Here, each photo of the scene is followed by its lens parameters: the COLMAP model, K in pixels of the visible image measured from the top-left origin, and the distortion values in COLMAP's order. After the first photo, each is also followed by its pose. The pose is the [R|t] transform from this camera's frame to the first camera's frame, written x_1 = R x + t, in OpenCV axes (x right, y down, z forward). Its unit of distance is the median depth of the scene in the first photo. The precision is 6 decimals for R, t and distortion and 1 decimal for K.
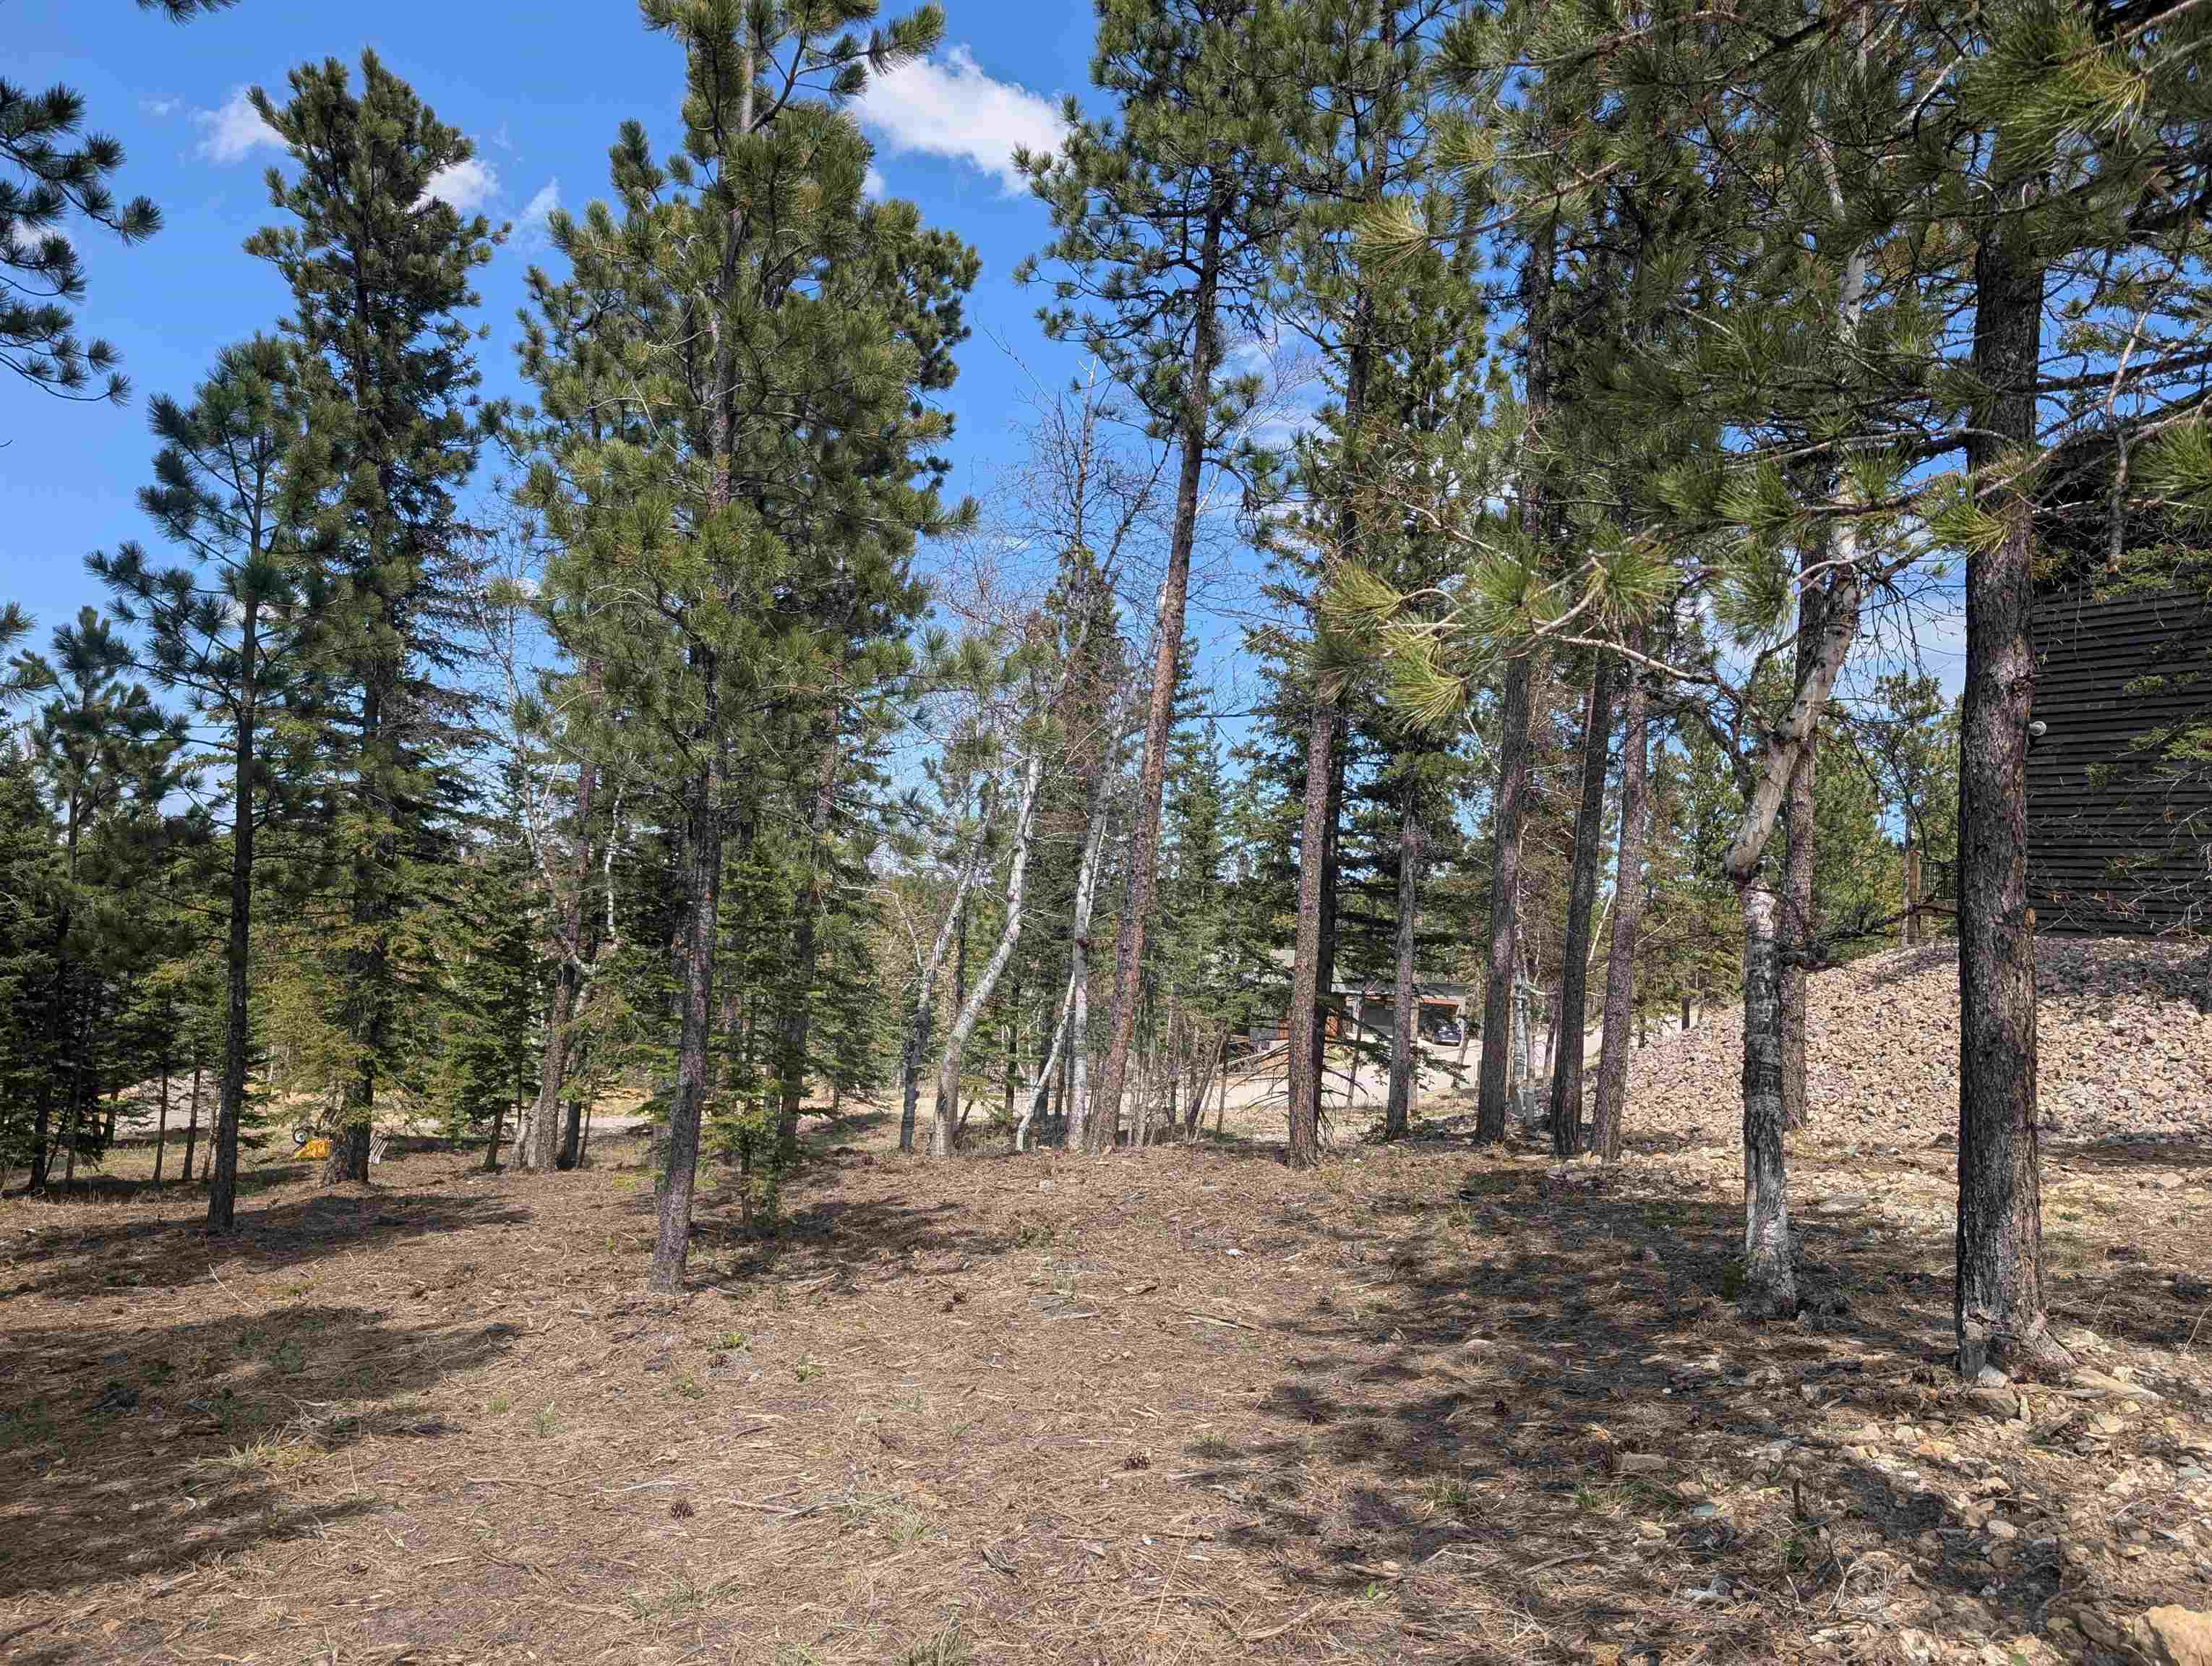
lens RADIAL K [[1584.3, 0, 1105.3], [0, 1584.3, 842.4], [0, 0, 1]] dist [0.024639, -0.022881]
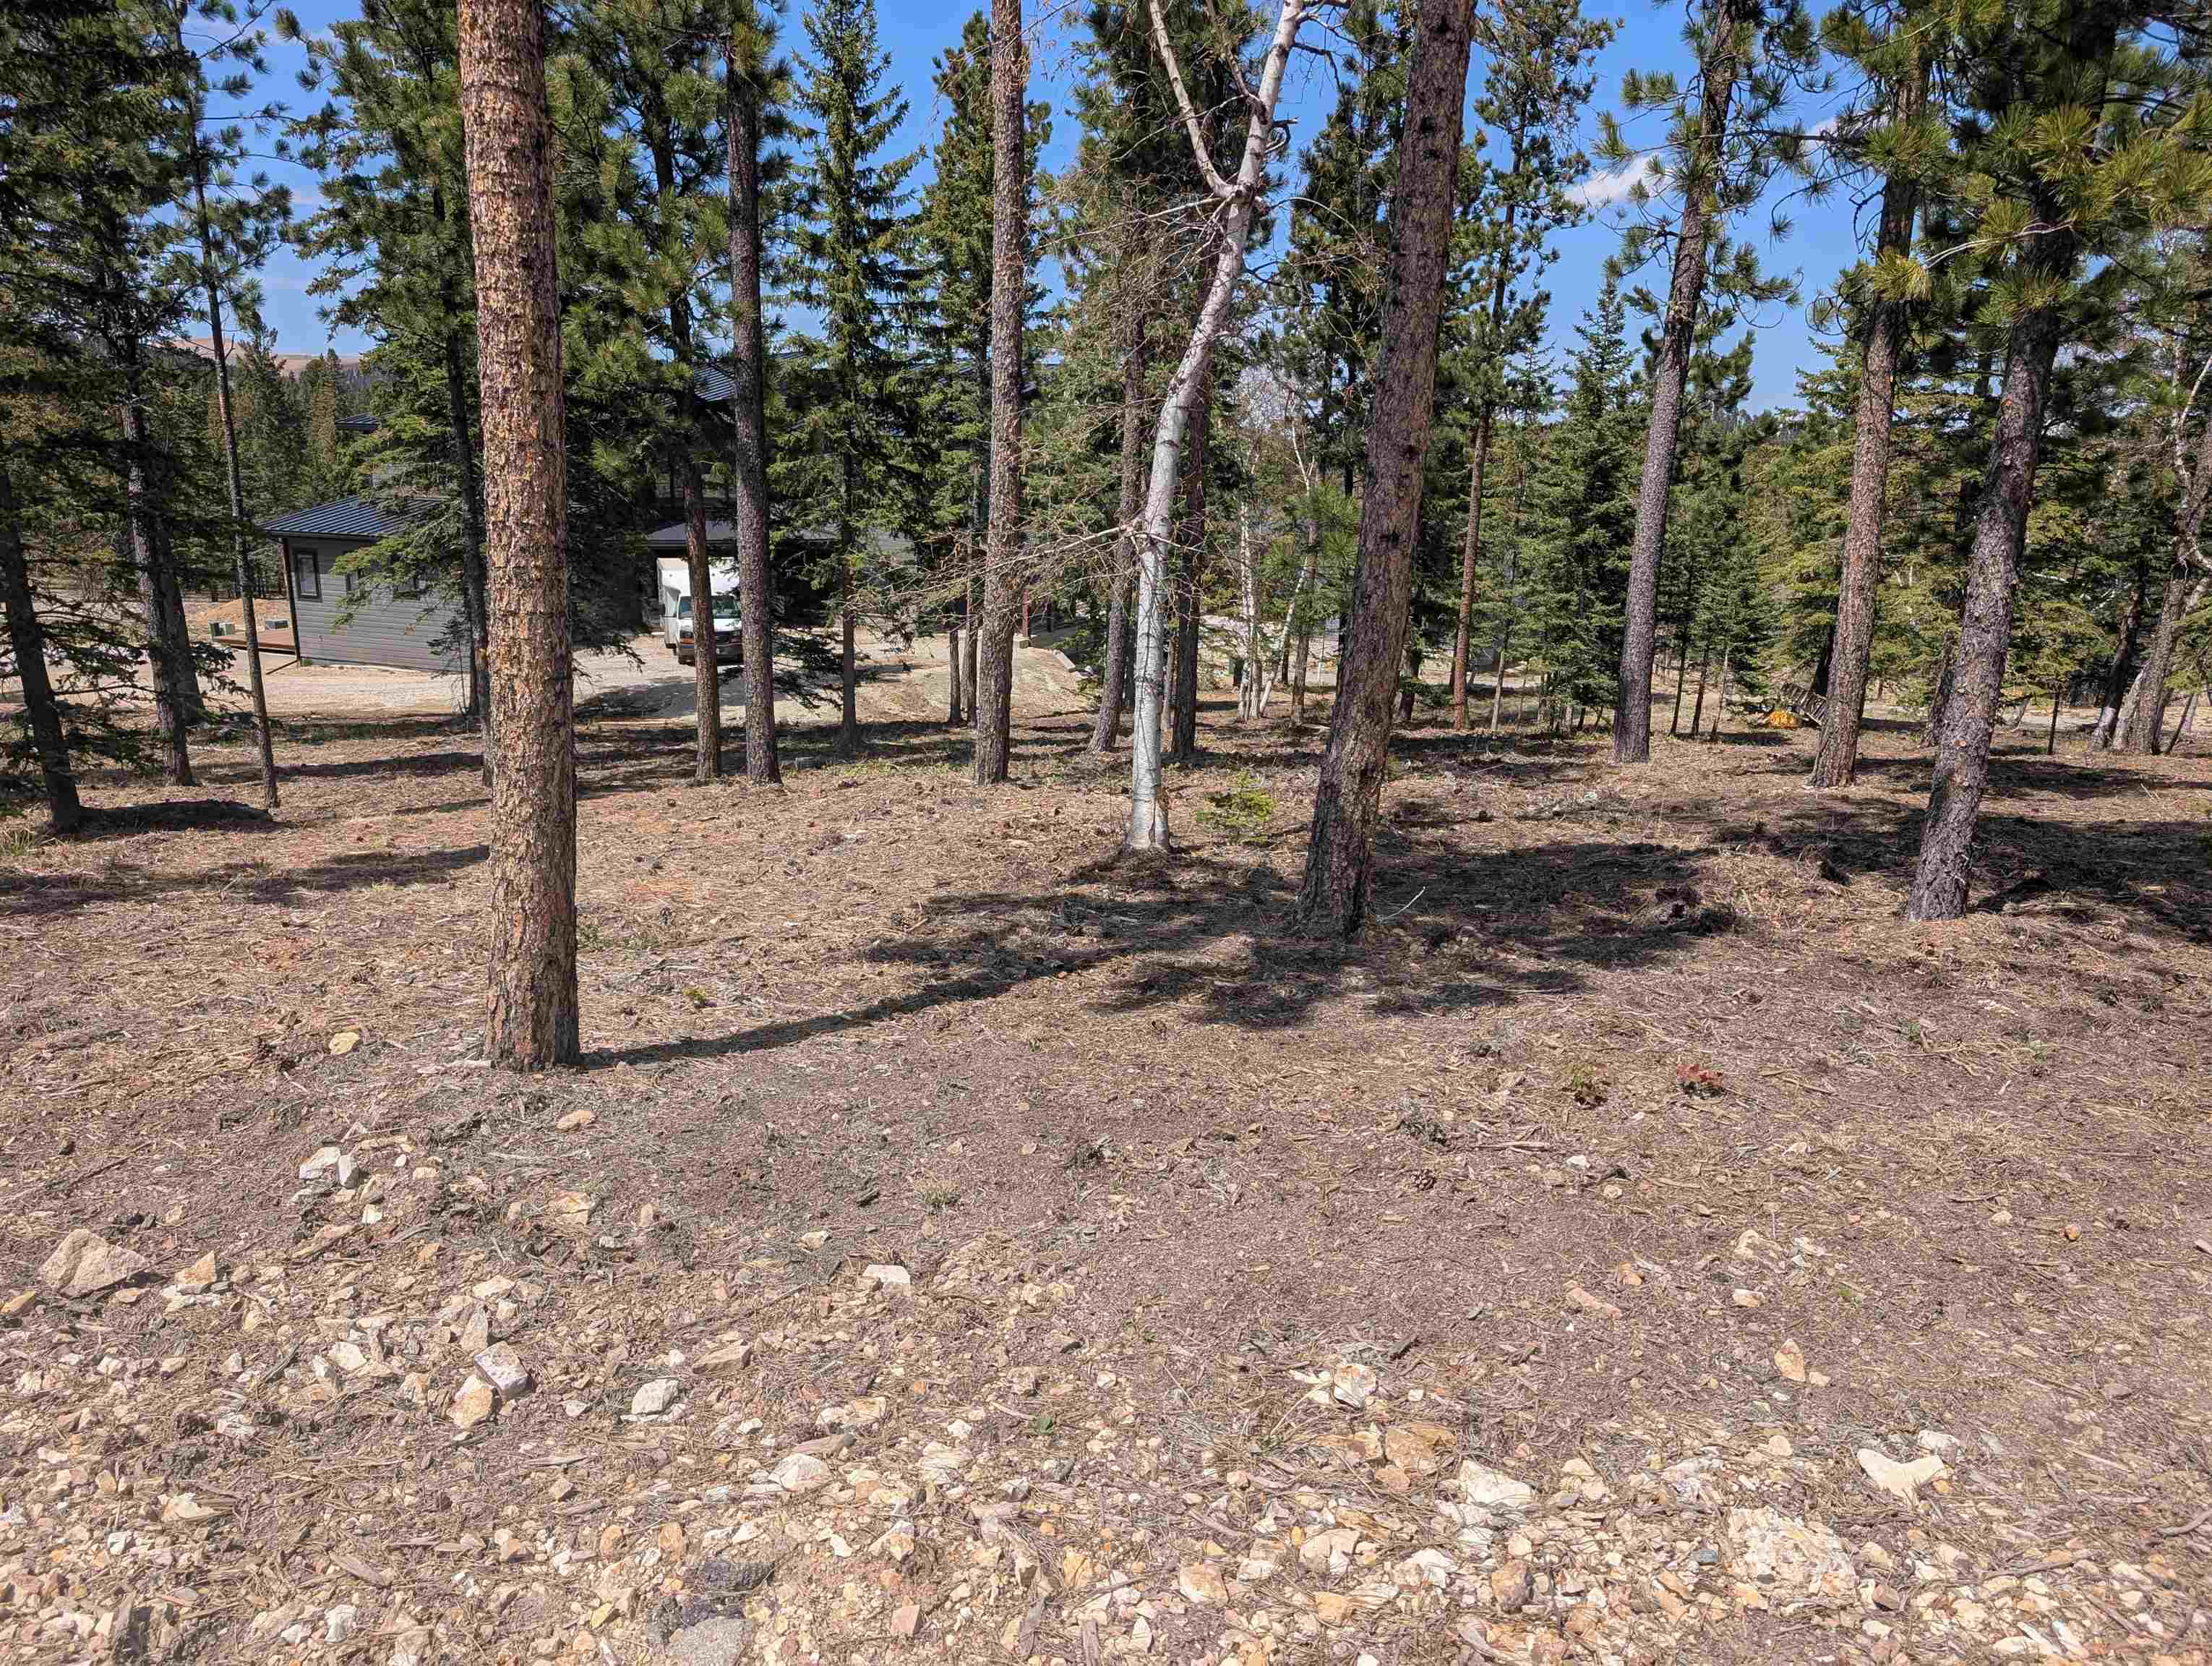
lens RADIAL K [[1584.3, 0, 1071.4], [0, 1584.3, 844.7], [0, 0, 1]] dist [0.024639, -0.022881]
pose [[0.706587, 0.140431, -0.693552, -0.135971], [0.042362, 0.969958, 0.239556, -0.028584], [0.706357, -0.198648, 0.679411, -0.320834]]
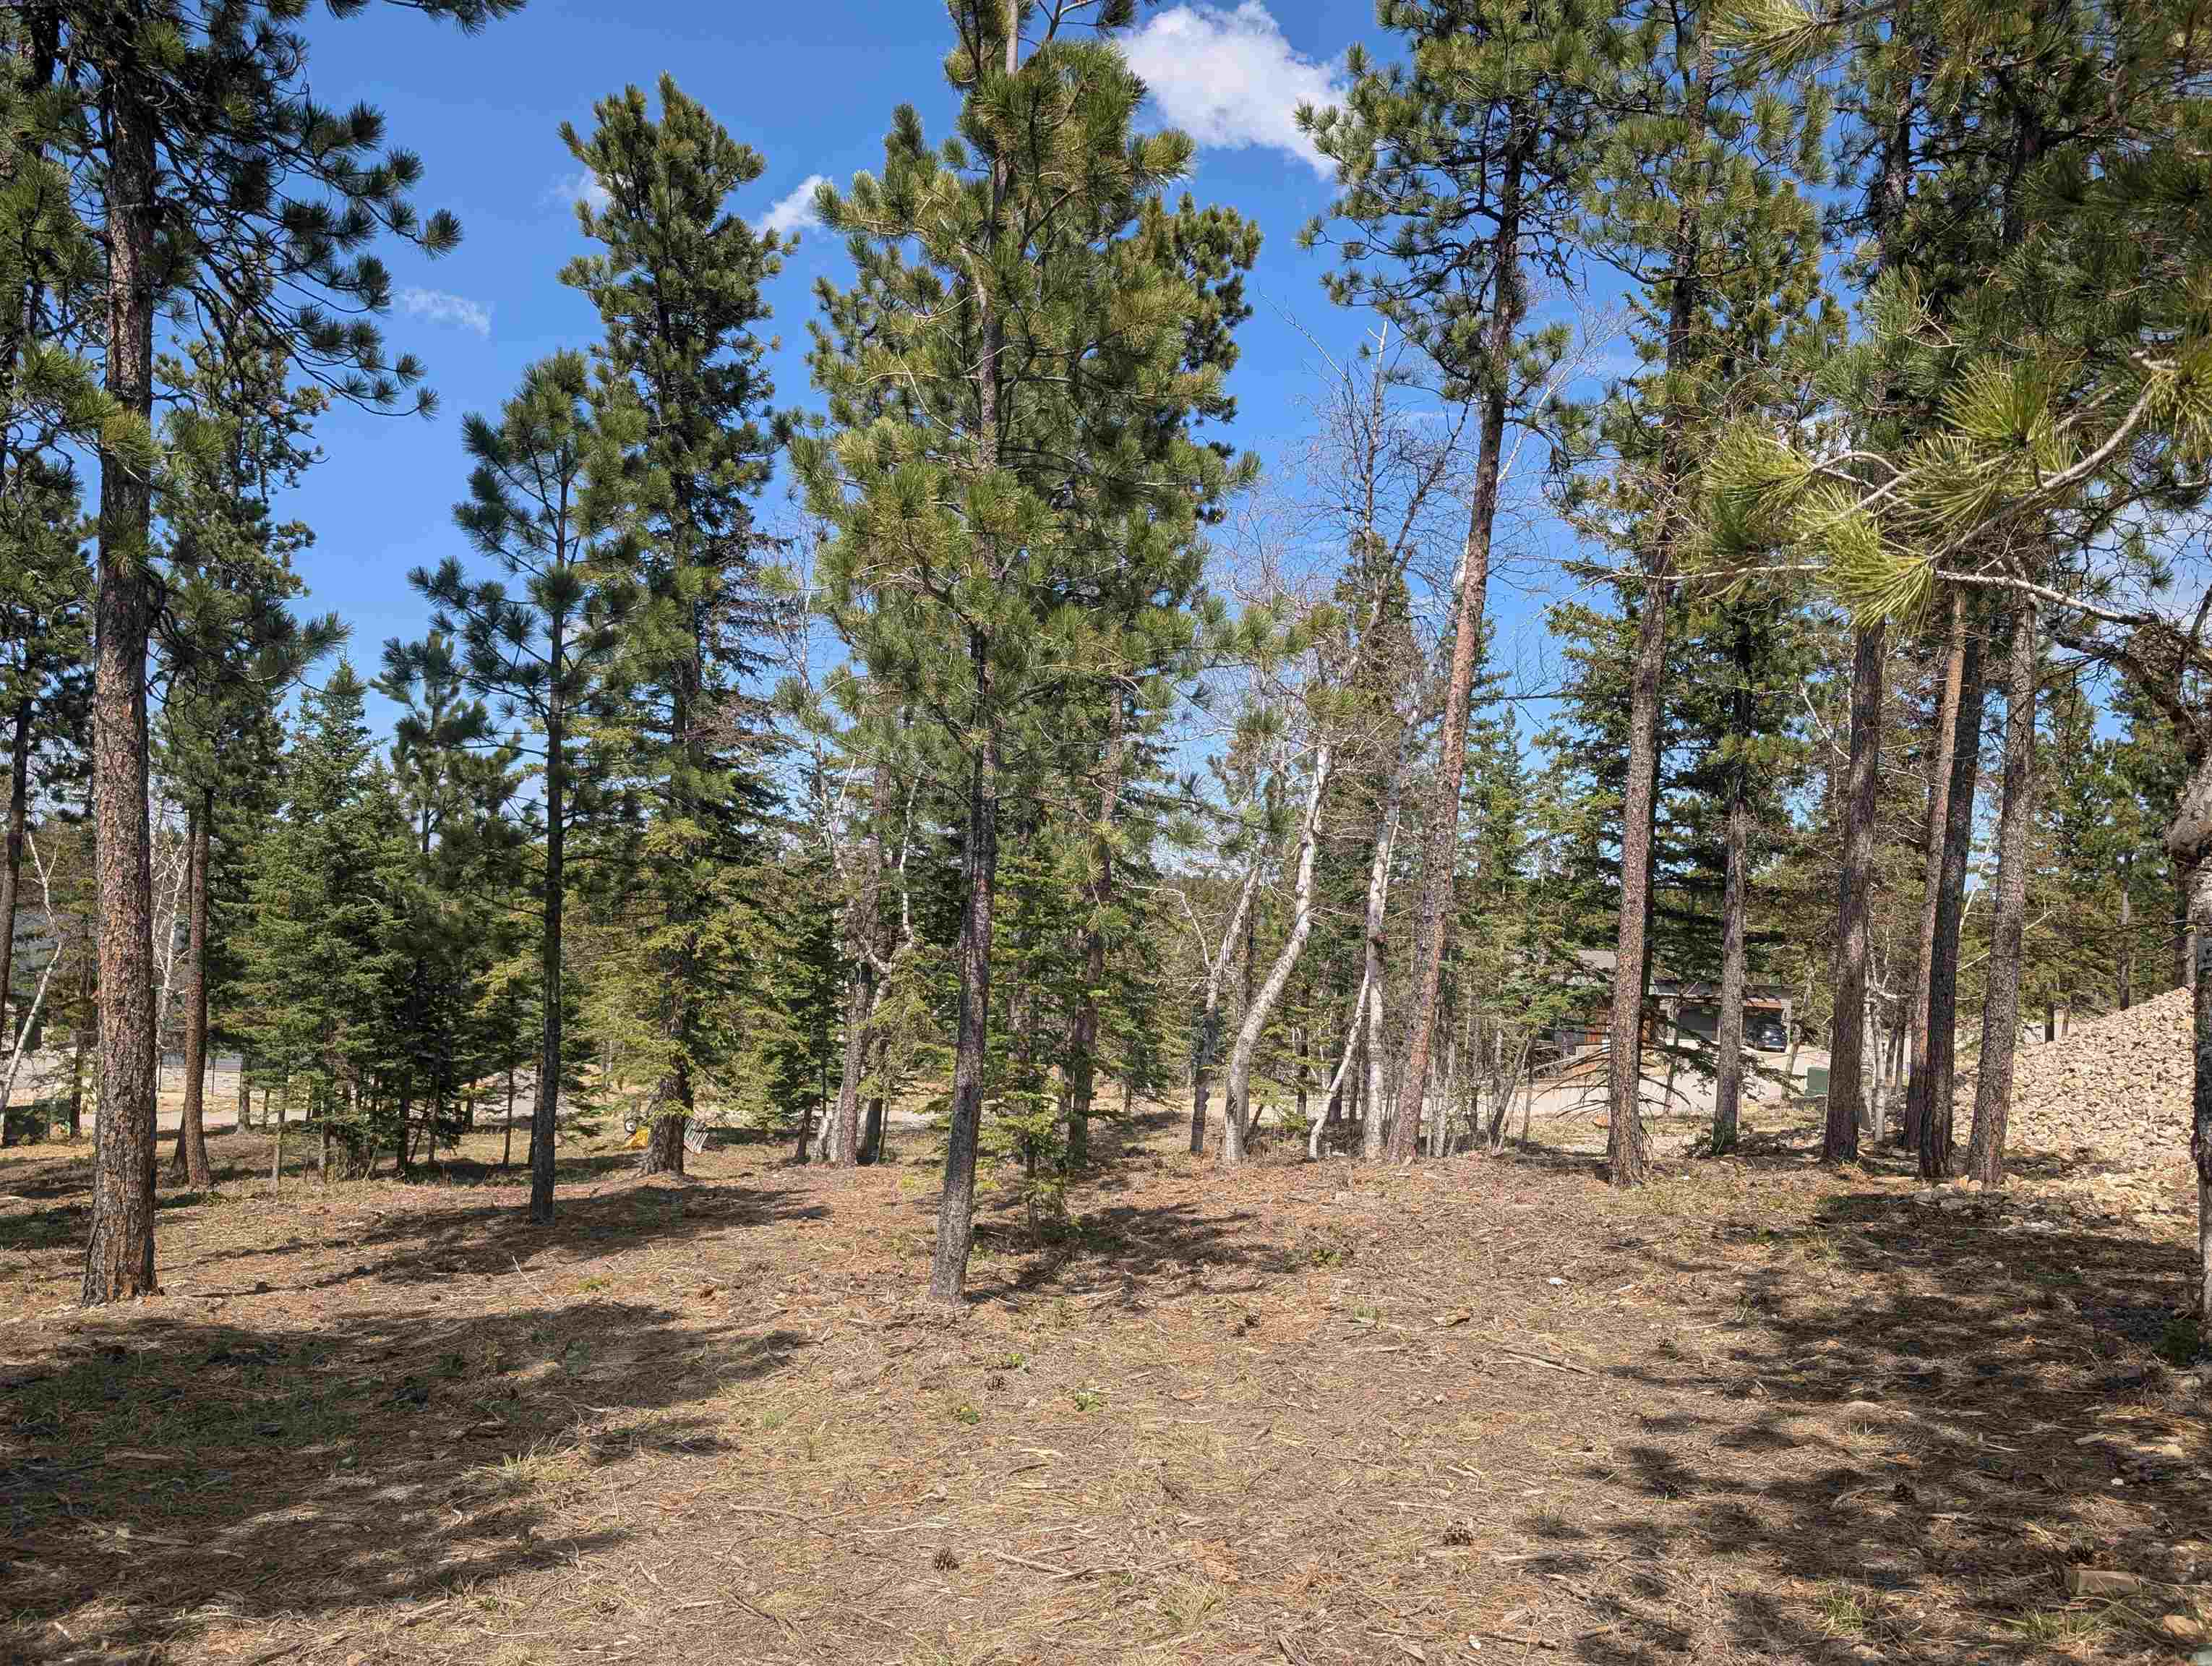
lens RADIAL K [[1584.3, 0, 1109.6], [0, 1584.3, 864.4], [0, 0, 1]] dist [0.024639, -0.022881]
pose [[0.983872, -0.011004, -0.178536, -0.002620], [0.013419, 0.999834, 0.012324, 0.003982], [0.178371, -0.014521, 0.983856, 0.039910]]
